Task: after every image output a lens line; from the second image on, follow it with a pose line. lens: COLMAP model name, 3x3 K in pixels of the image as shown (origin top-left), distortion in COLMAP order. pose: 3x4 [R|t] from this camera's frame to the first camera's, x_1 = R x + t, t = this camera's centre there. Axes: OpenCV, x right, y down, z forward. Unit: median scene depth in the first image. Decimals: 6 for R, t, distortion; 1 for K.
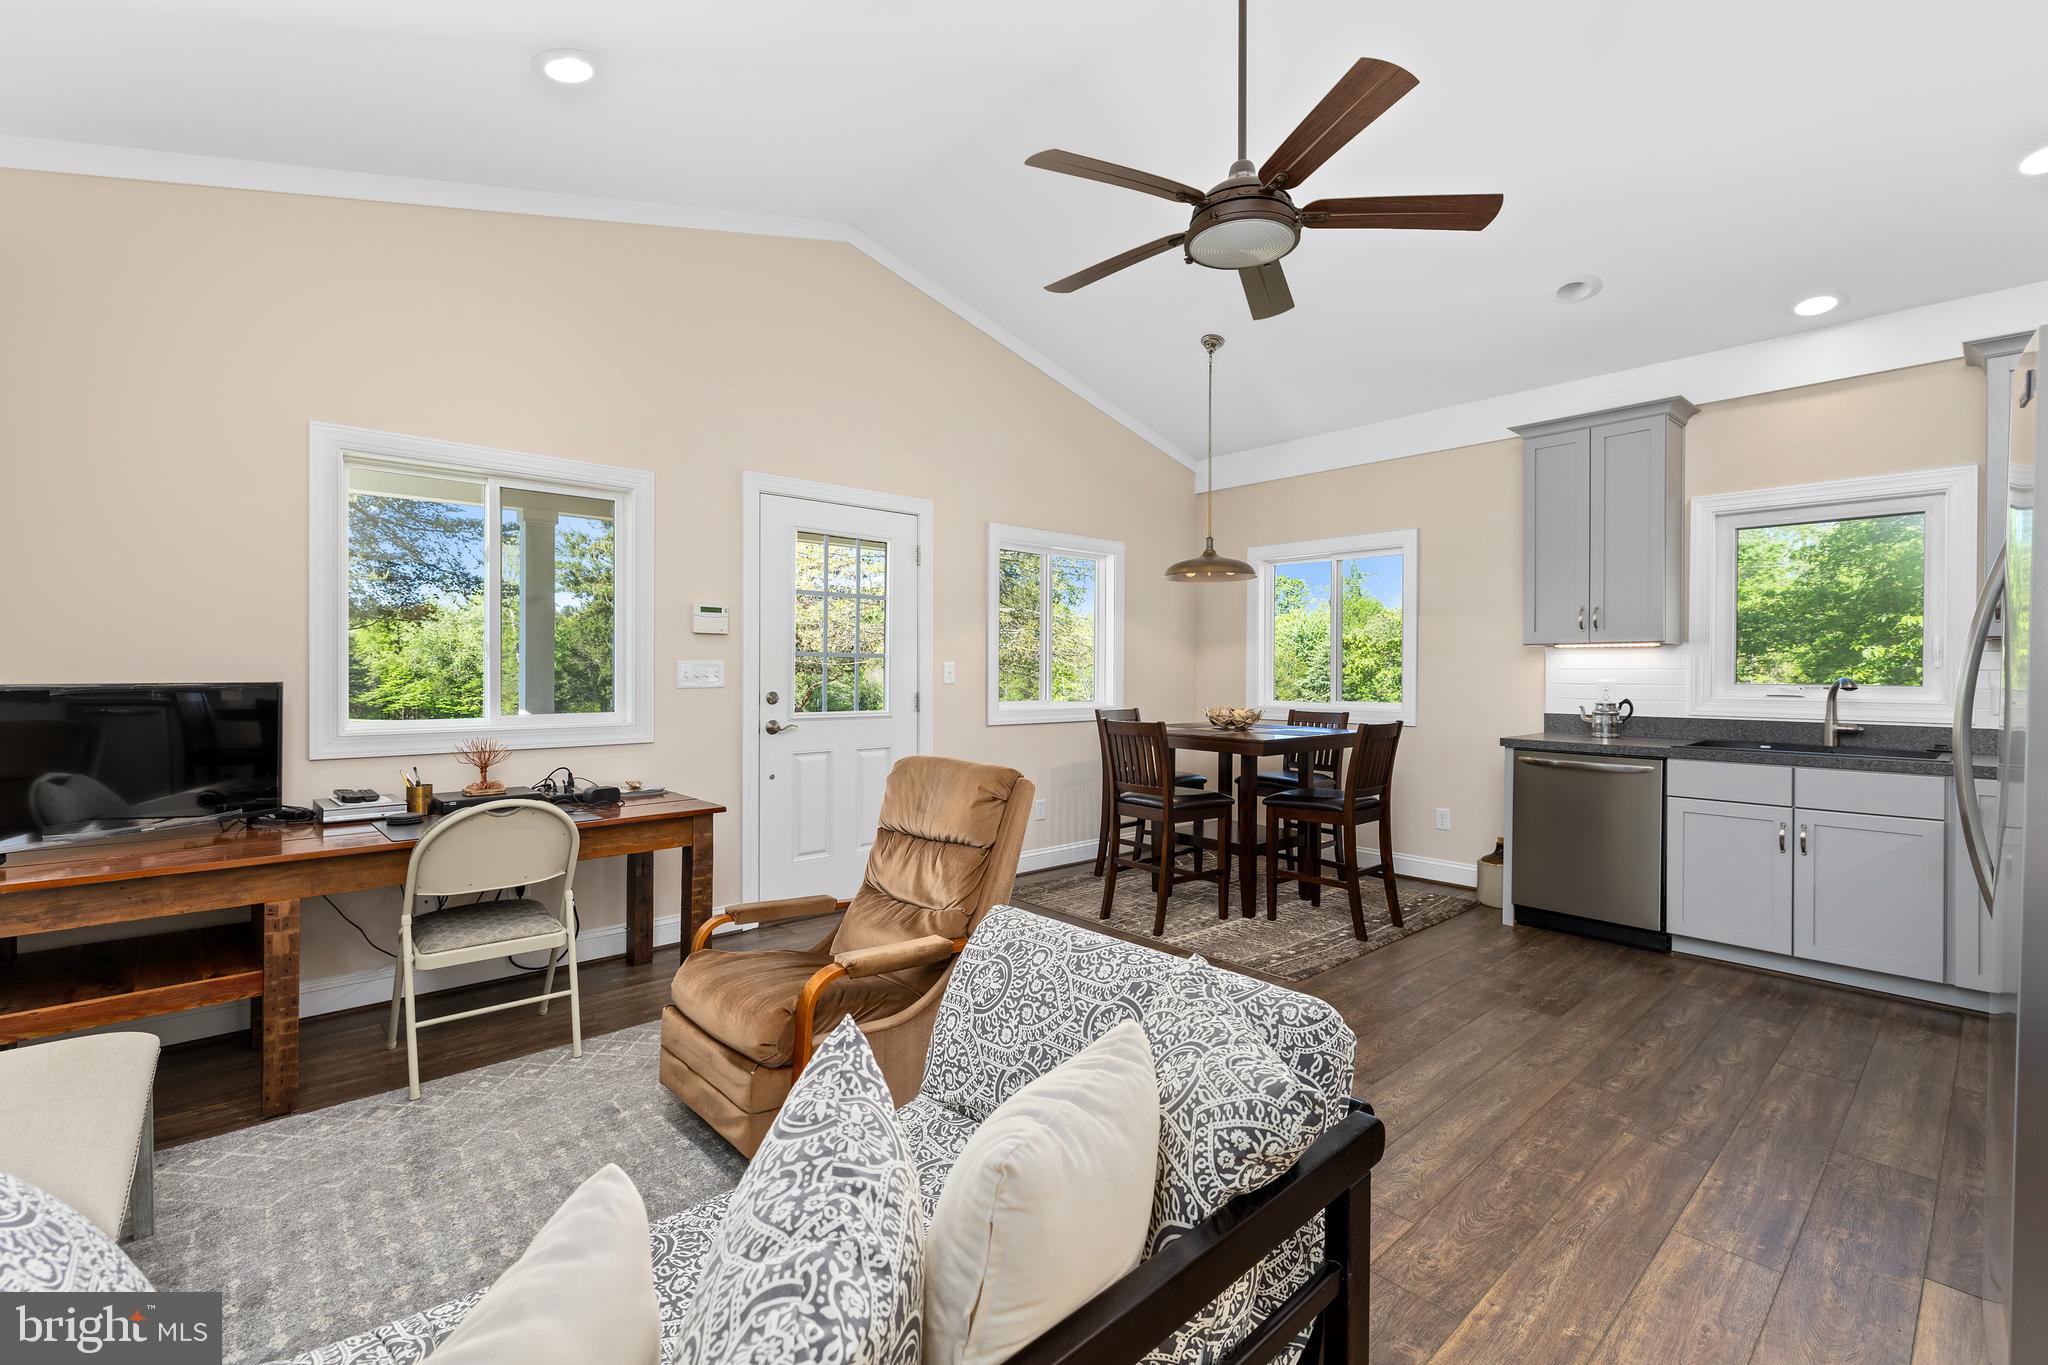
lens RADIAL K [[863.0, 0, 1038.9], [0, 863.0, 674.8], [0, 0, 1]] dist [0.003773, 0.000952]
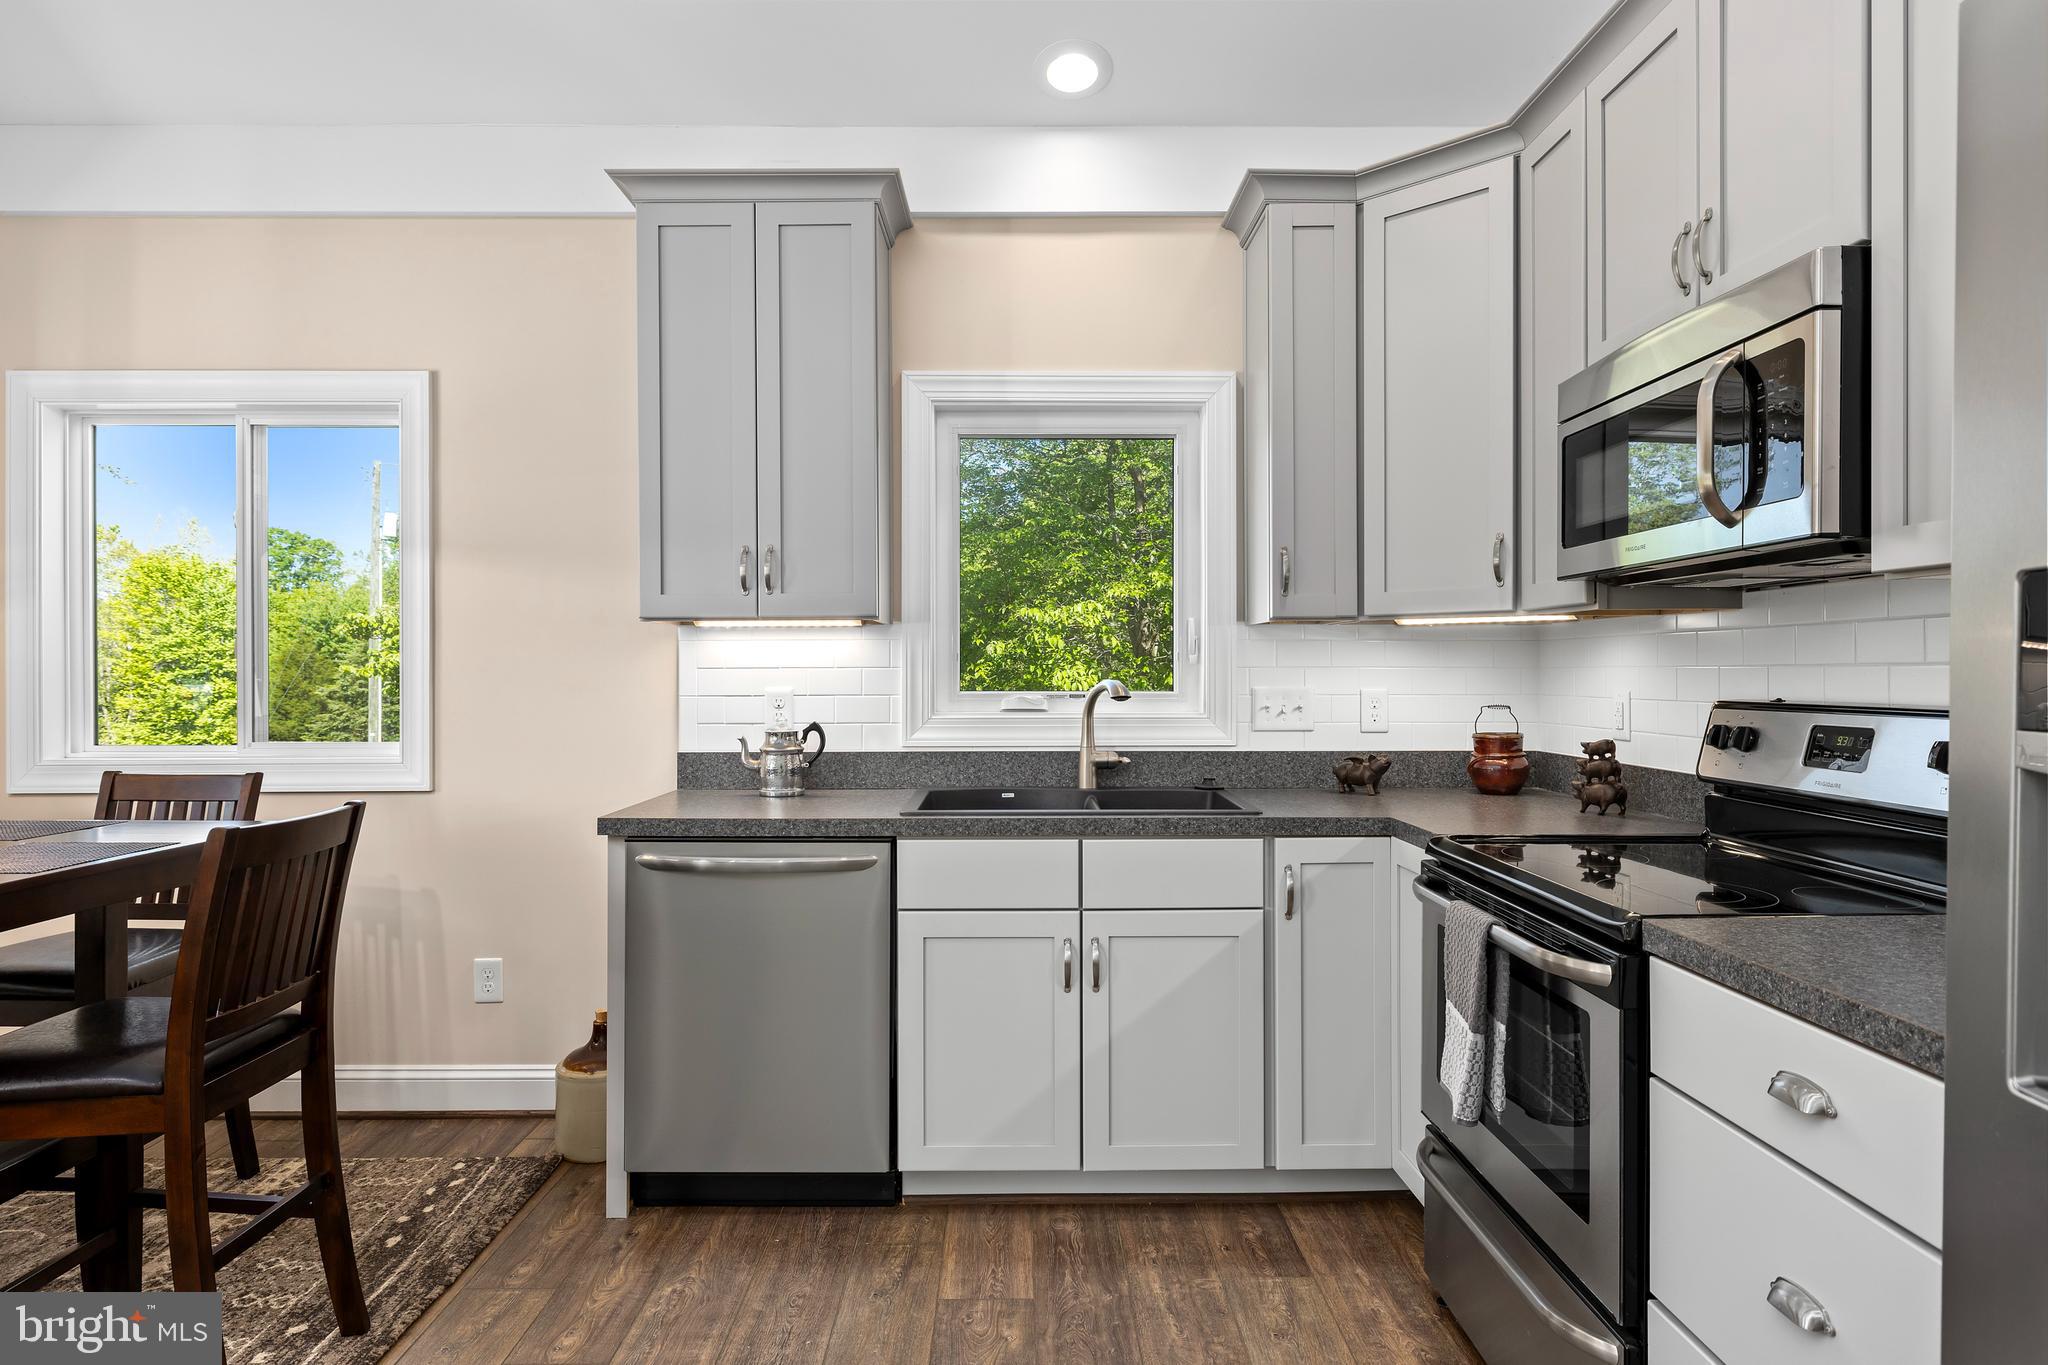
lens RADIAL K [[1133.4, 0, 1003.8], [0, 1133.4, 671.1], [0, 0, 1]] dist [0.002043, -0.001311]
pose [[0.672646, -0.005434, 0.739945, 0.234761], [0.009511, 0.999954, -0.001302, -0.002189], [-0.739904, 0.007913, 0.672666, 0.437121]]
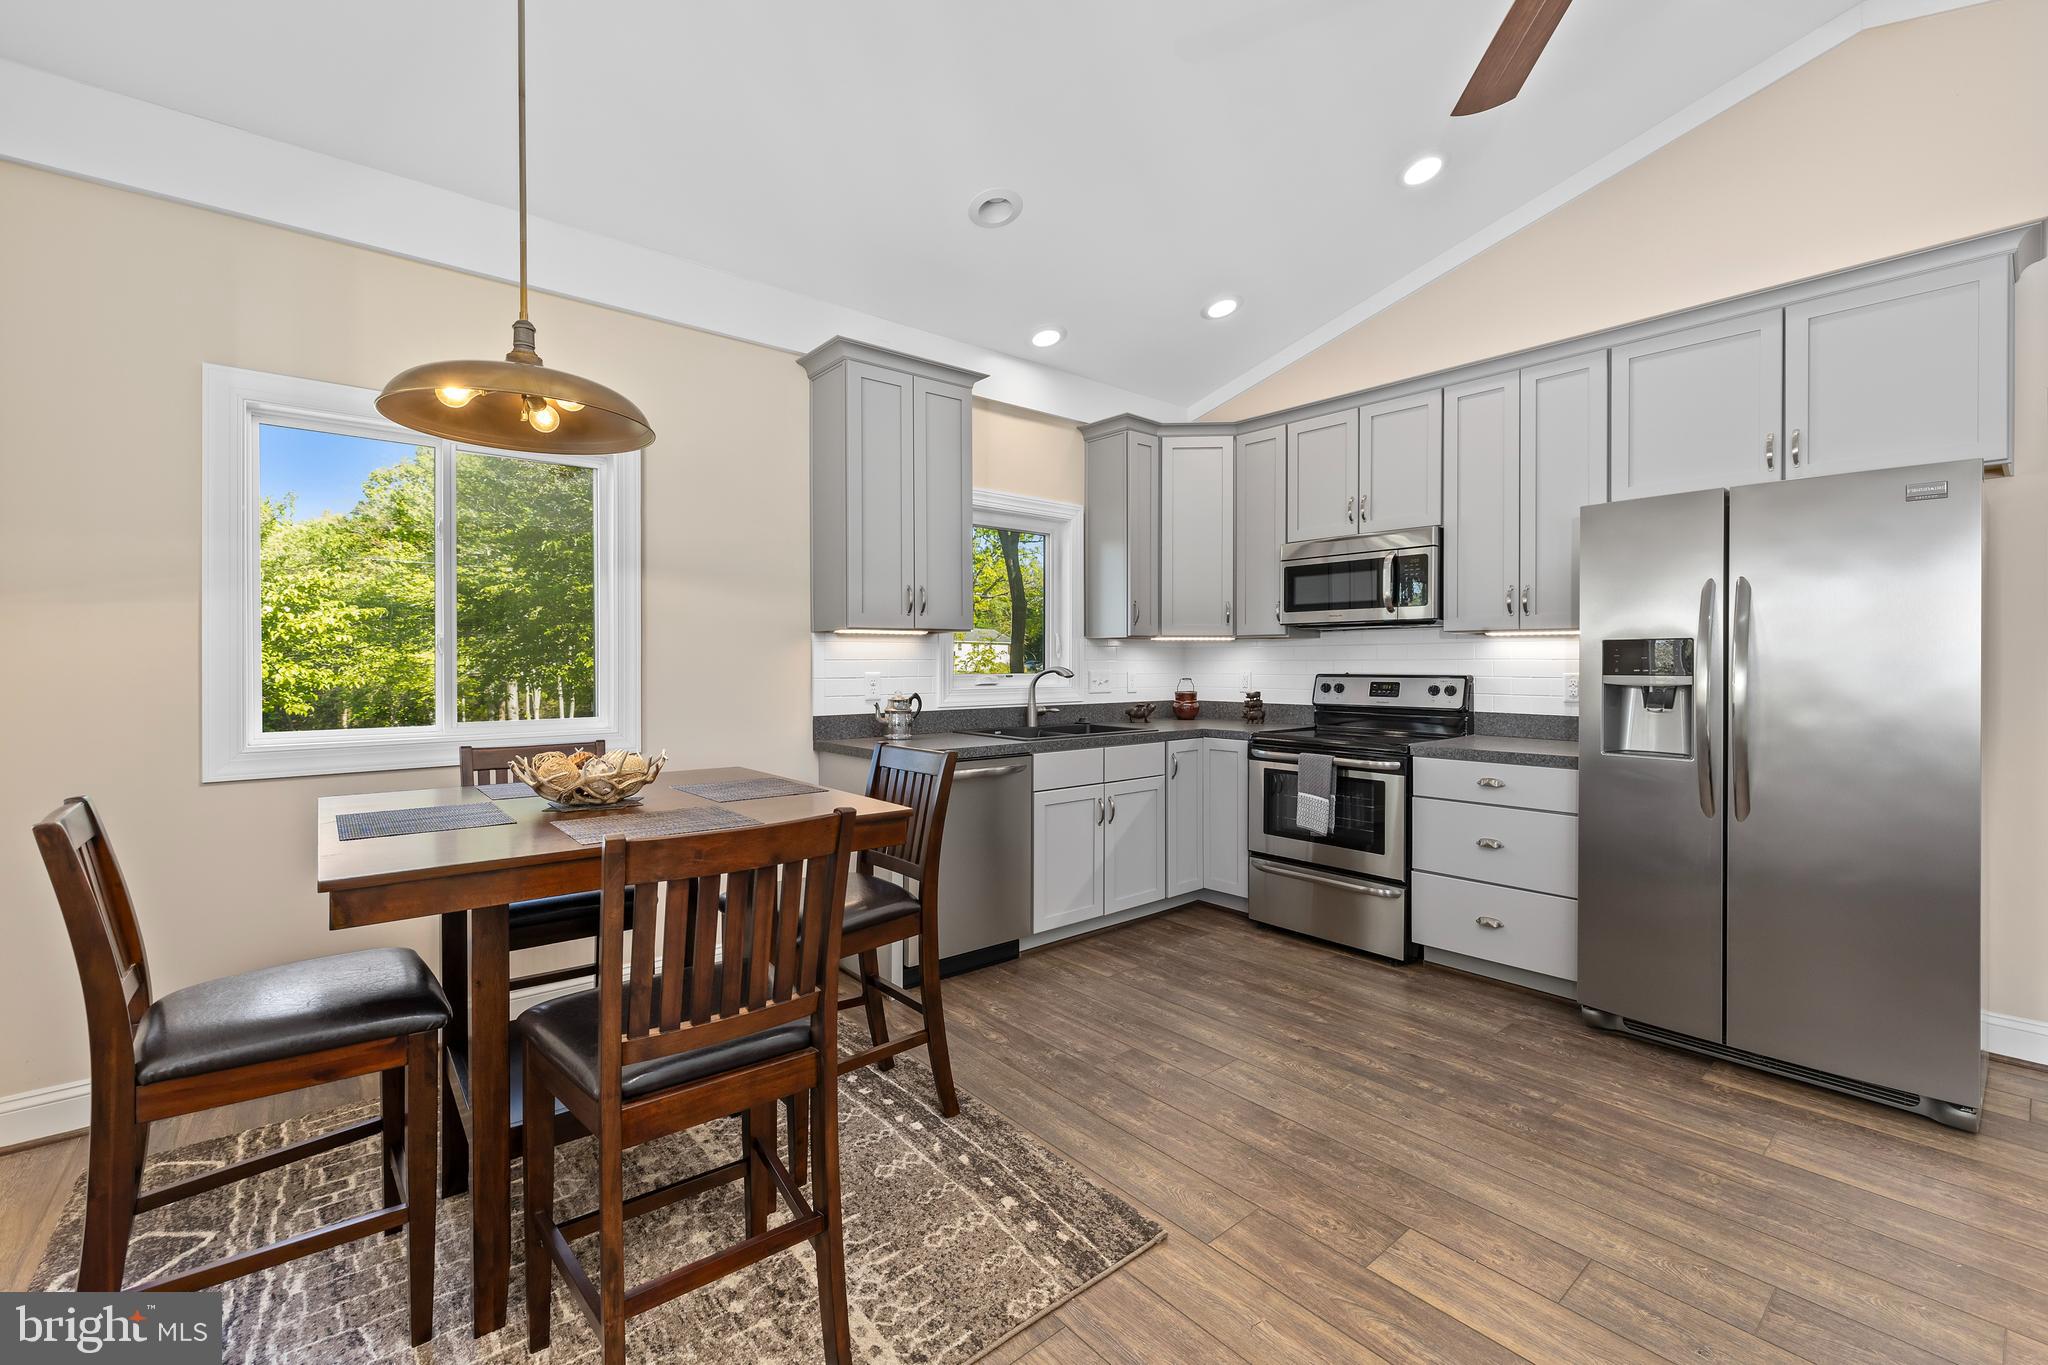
lens RADIAL K [[863.0, 0, 1000.0], [0, 863.0, 663.0], [0, 0, 1]] dist [0.003773, 0.000952]
pose [[0.055153, -0.007045, 0.998453, -0.205955], [0.006599, 0.999956, 0.006691, -0.008604], [-0.998456, 0.006220, 0.055197, 0.874799]]
